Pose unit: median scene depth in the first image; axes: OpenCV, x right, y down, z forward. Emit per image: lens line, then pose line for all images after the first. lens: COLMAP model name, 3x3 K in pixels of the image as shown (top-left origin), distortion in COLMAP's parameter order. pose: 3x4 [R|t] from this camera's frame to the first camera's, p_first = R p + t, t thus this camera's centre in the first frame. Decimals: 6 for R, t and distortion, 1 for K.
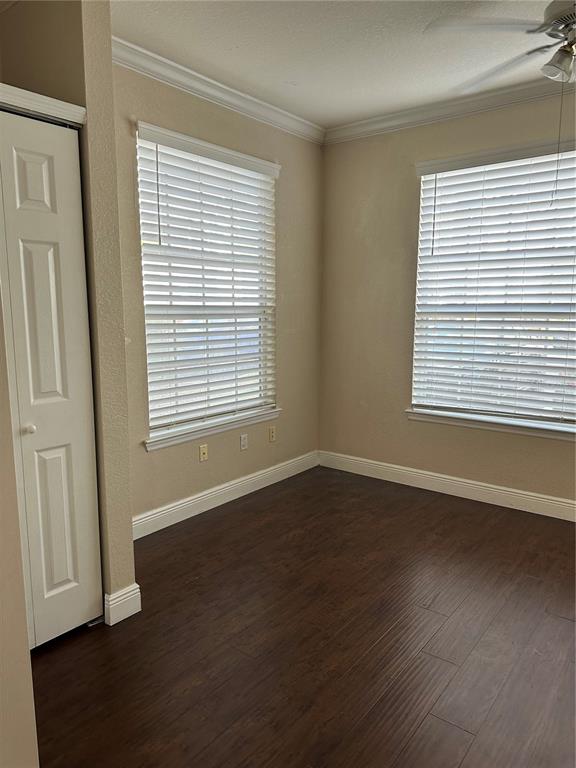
lens RADIAL K [[539.6, 0, 289.5], [0, 539.6, 385.0], [0, 0, 1]] dist [0.019623, -0.008470]
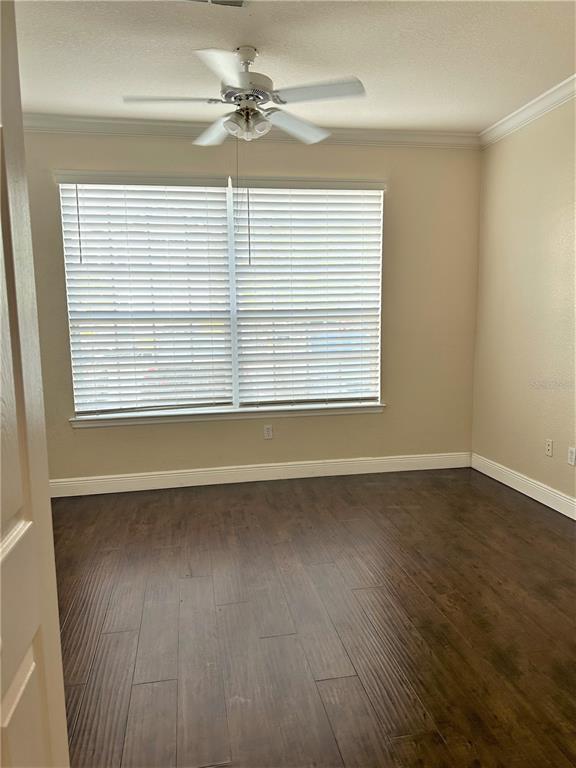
lens RADIAL K [[539.6, 0, 291.8], [0, 539.6, 383.2], [0, 0, 1]] dist [0.019623, -0.008470]
pose [[0.653399, -0.109531, 0.749048, -0.270961], [0.123464, 0.991648, 0.037306, -0.005257], [-0.746878, 0.068105, 0.661464, 0.044470]]
